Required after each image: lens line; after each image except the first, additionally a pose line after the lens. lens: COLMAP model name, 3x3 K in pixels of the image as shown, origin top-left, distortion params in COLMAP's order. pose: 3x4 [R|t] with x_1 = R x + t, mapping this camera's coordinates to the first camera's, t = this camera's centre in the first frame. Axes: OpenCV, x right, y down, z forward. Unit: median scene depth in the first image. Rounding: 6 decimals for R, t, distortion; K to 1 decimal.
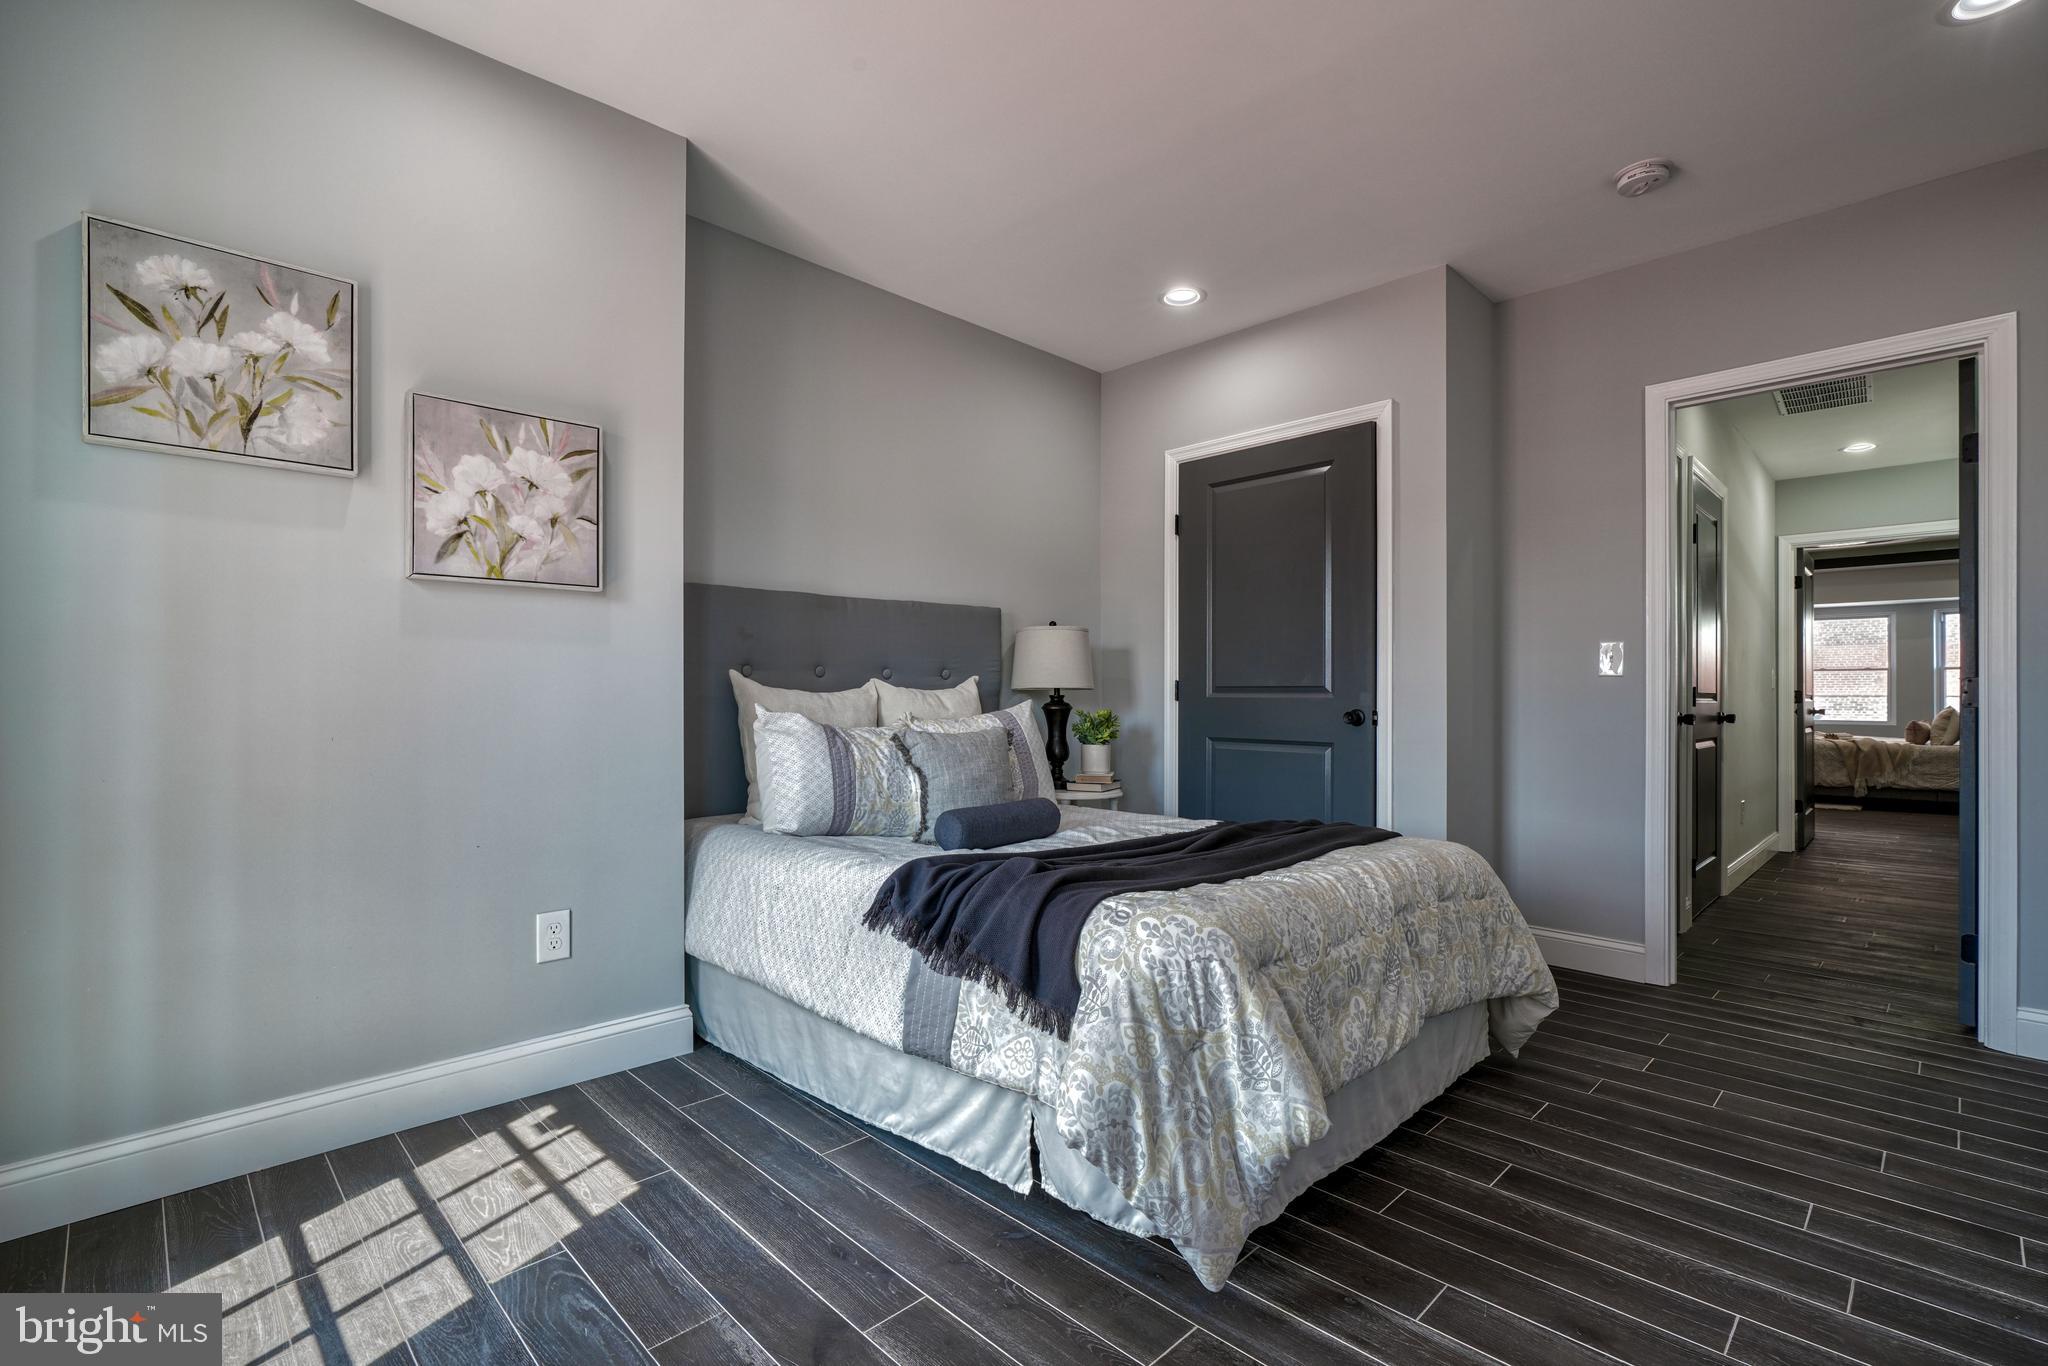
lens RADIAL K [[929.7, 0, 1010.2], [0, 929.7, 696.7], [0, 0, 1]] dist [-0.001434, 0.000806]
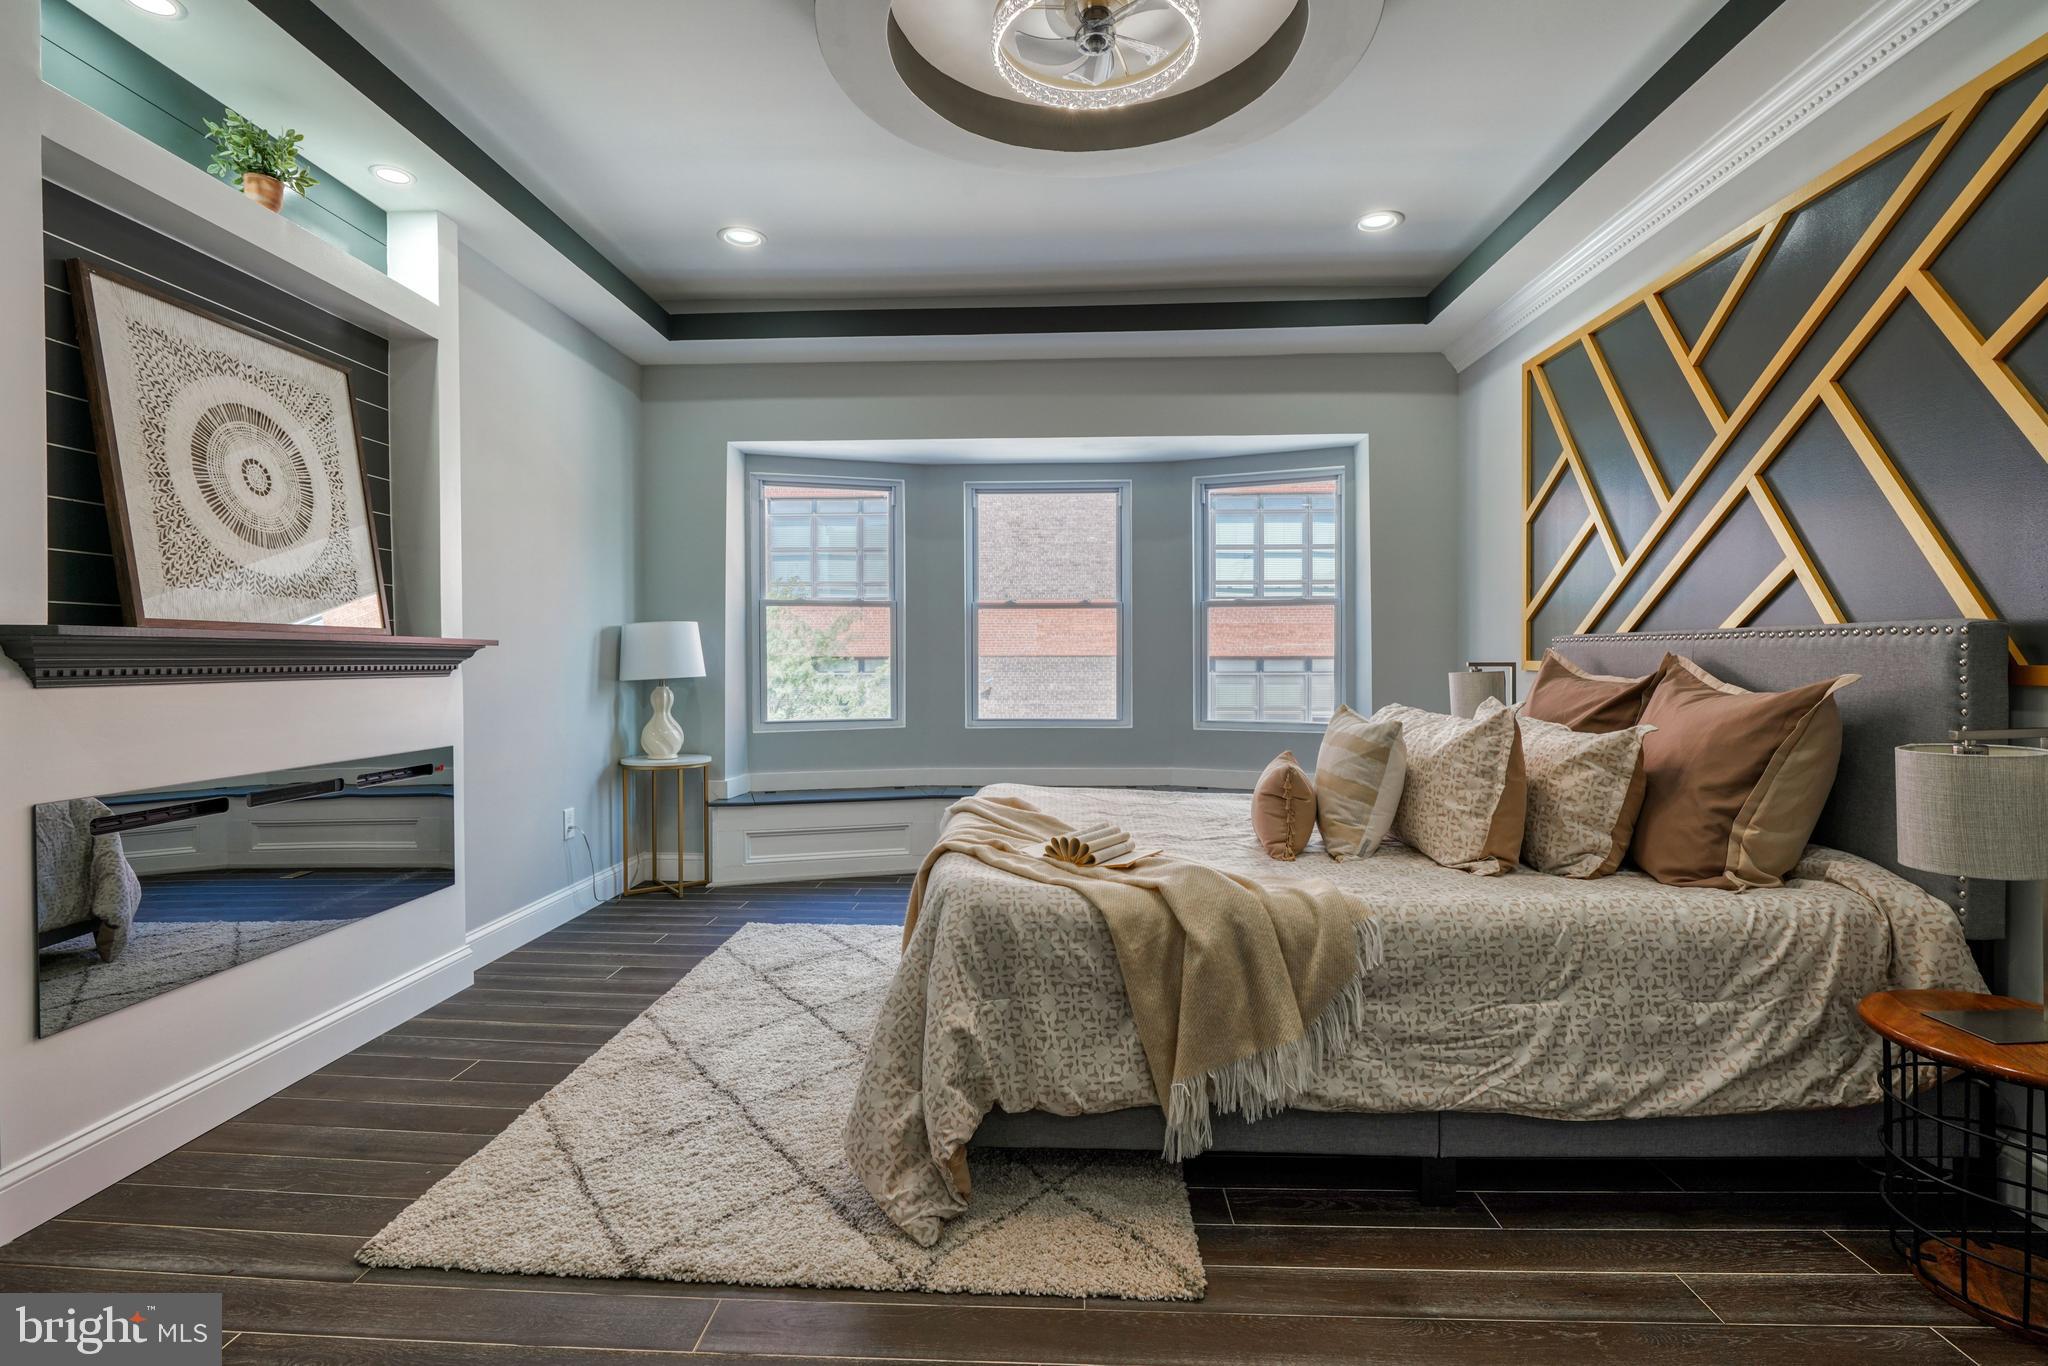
lens RADIAL K [[936.3, 0, 1007.8], [0, 936.3, 666.6], [0, 0, 1]] dist [-0.013733, 0.006323]
pose [[0.737546, -0.010075, 0.675222, 0.741616], [0.003486, 0.999932, 0.011111, -0.006008], [-0.675288, -0.005841, 0.737531, 0.869123]]
